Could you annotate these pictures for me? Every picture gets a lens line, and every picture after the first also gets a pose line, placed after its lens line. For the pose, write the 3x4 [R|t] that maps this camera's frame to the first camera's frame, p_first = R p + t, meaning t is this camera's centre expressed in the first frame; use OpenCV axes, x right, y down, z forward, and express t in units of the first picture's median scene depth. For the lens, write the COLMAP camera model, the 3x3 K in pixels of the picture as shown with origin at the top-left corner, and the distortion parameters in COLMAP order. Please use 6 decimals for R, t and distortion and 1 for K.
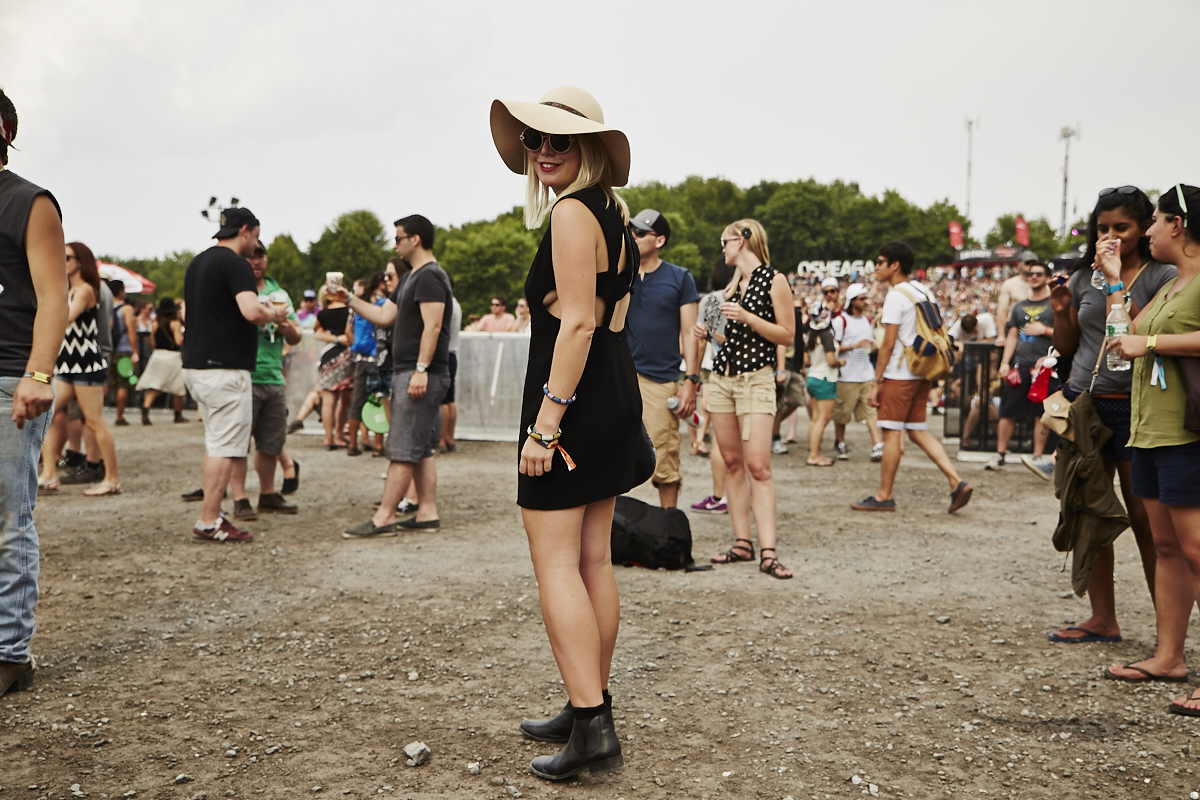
lens RADIAL K [[1217.2, 0, 600.0], [0, 1217.2, 400.0], [0, 0, 1]] dist [-0.006503, -0.003814]
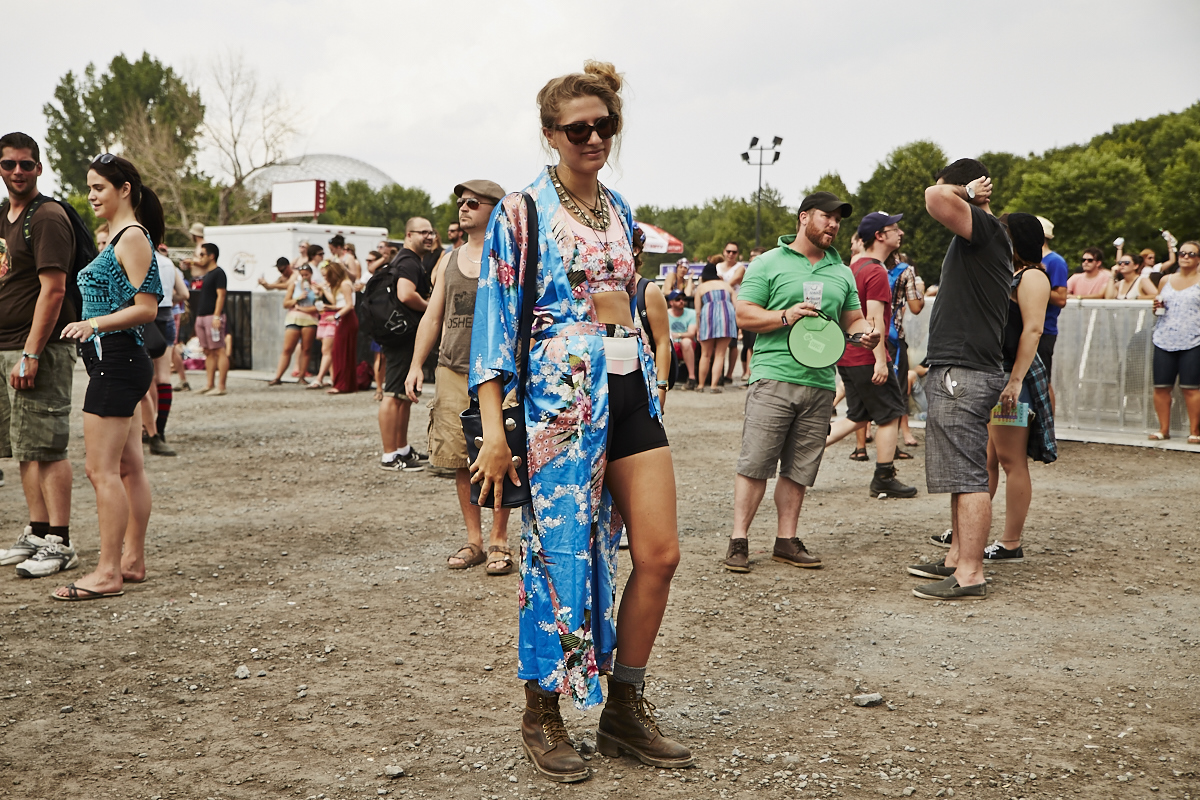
lens RADIAL K [[1384.8, 0, 600.0], [0, 1384.8, 400.0], [0, 0, 1]] dist [0.148076, -0.228265]
pose [[0.914235, 0.020040, -0.404689, -0.011156], [-0.008836, 0.999525, 0.029535, -0.026538], [0.405088, -0.023426, 0.913978, 0.115281]]
